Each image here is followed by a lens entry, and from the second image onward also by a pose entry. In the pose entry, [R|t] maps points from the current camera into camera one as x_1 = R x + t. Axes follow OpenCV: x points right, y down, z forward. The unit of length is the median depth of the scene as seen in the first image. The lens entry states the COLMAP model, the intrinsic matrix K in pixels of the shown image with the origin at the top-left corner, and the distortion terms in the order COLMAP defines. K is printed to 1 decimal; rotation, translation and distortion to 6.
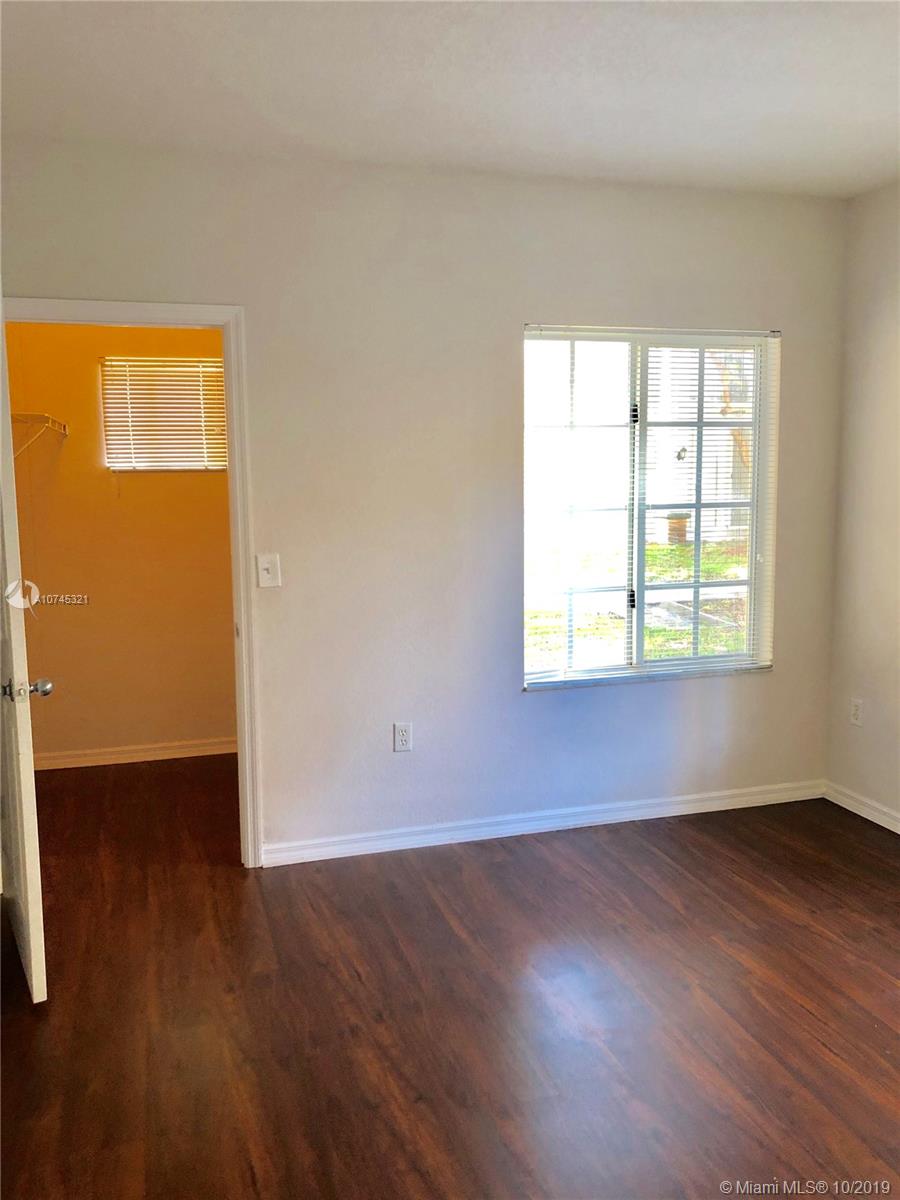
lens RADIAL K [[1001.5, 0, 452.2], [0, 1001.5, 600.5], [0, 0, 1]] dist [0.005316, 0.000491]
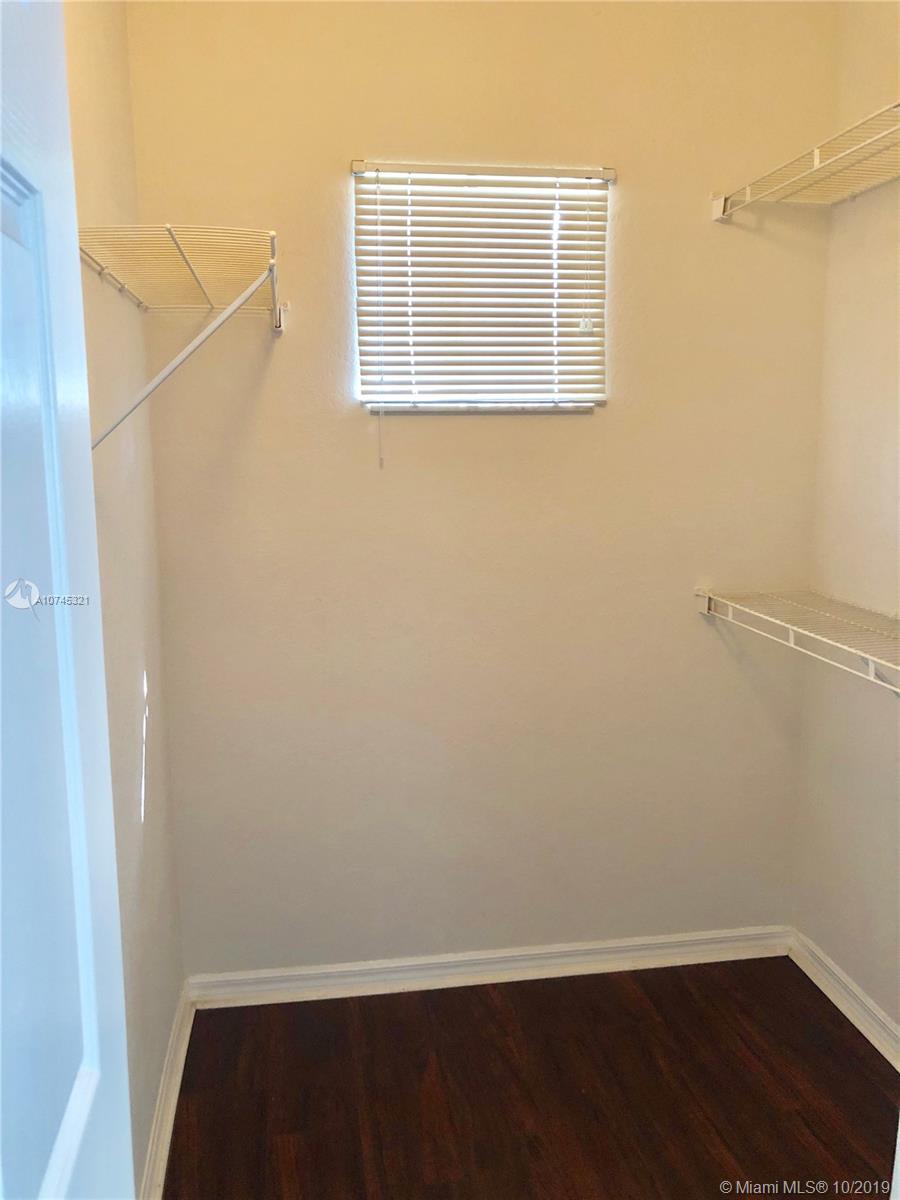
lens RADIAL K [[1001.5, 0, 448.1], [0, 1001.5, 599.4], [0, 0, 1]] dist [0.005316, 0.000491]
pose [[0.996189, 0.018852, -0.085159, -0.260700], [-0.015115, 0.998903, 0.044324, -0.061726], [0.085902, -0.042868, 0.995381, 0.528062]]
